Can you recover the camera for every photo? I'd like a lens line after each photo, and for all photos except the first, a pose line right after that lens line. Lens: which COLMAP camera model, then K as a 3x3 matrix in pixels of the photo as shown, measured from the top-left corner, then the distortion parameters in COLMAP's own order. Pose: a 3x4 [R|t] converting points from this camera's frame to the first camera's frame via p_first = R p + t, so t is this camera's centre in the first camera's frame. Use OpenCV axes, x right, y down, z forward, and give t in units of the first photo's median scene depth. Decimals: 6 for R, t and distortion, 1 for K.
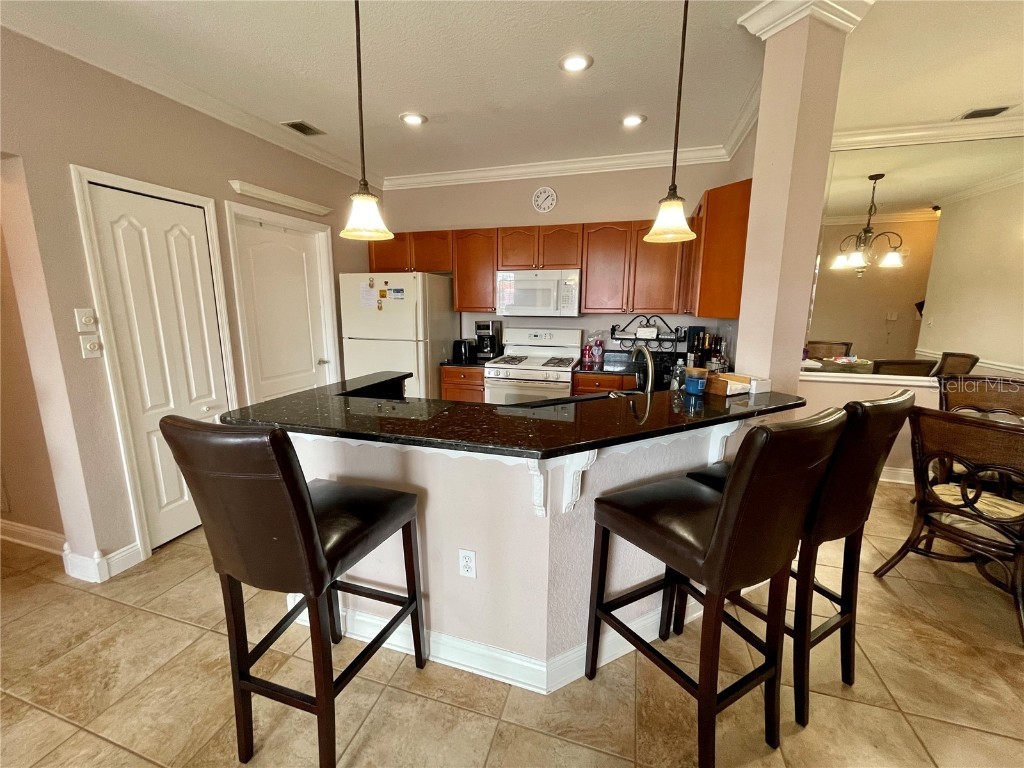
lens RADIAL K [[409.5, 0, 512.0], [0, 409.5, 384.0], [0, 0, 1]] dist [0.001307, 0.000201]
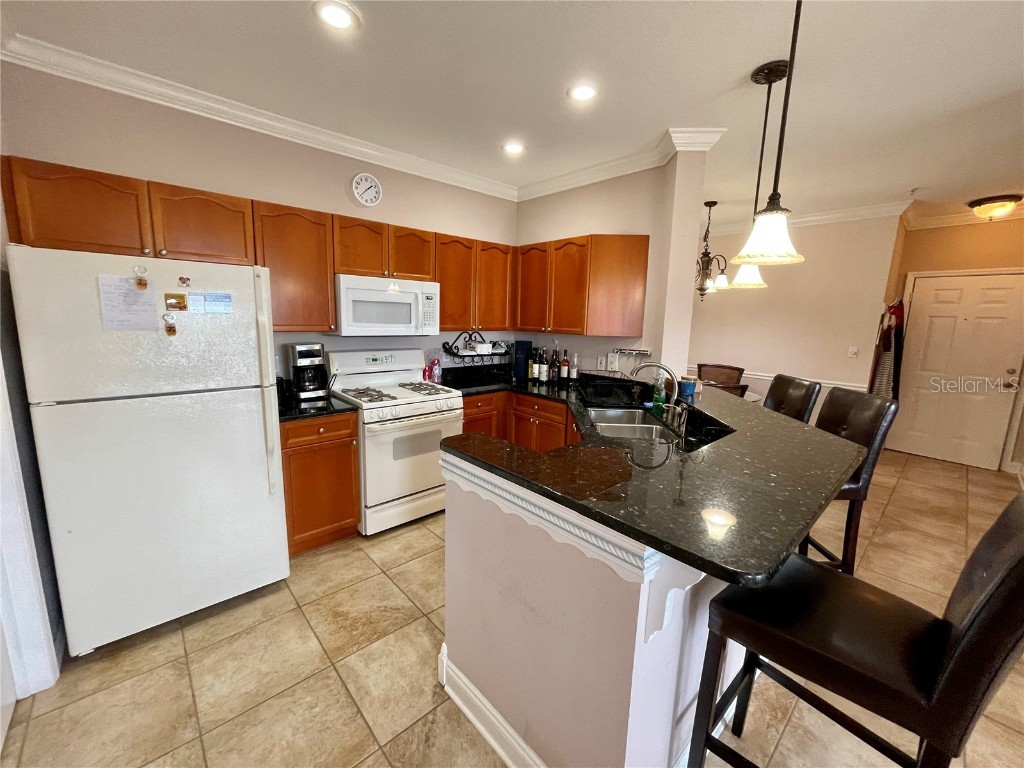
lens RADIAL K [[409.5, 0, 512.0], [0, 409.5, 384.0], [0, 0, 1]] dist [0.001307, 0.000201]
pose [[0.511948, -0.131821, 0.848842, -0.535723], [0.130734, 0.988601, 0.074678, -0.106730], [-0.849010, 0.072741, 0.523346, 0.408056]]
